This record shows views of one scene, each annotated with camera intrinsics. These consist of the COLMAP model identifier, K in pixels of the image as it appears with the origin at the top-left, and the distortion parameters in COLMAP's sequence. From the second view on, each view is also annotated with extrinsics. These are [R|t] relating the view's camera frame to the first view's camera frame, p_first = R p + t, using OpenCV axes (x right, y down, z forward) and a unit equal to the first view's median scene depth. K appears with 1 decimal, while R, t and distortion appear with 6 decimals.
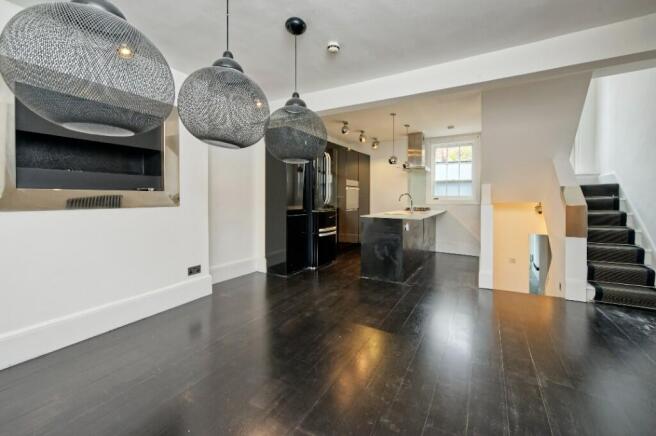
lens RADIAL K [[261.0, 0, 341.1], [0, 261.0, 200.5], [0, 0, 1]] dist [-0.002449, -0.000152]
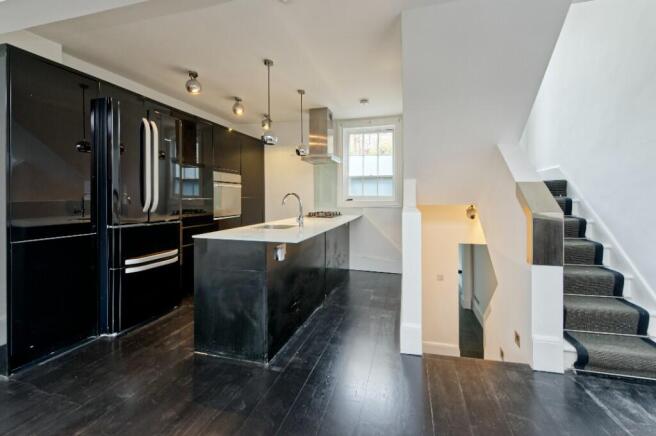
lens RADIAL K [[261.0, 0, 336.1], [0, 261.0, 198.6], [0, 0, 1]] dist [-0.002449, -0.000152]
pose [[0.972087, -0.006701, 0.234526, 0.179632], [0.008460, 0.999943, -0.006493, -0.006787], [-0.234469, 0.008295, 0.972088, 0.327612]]
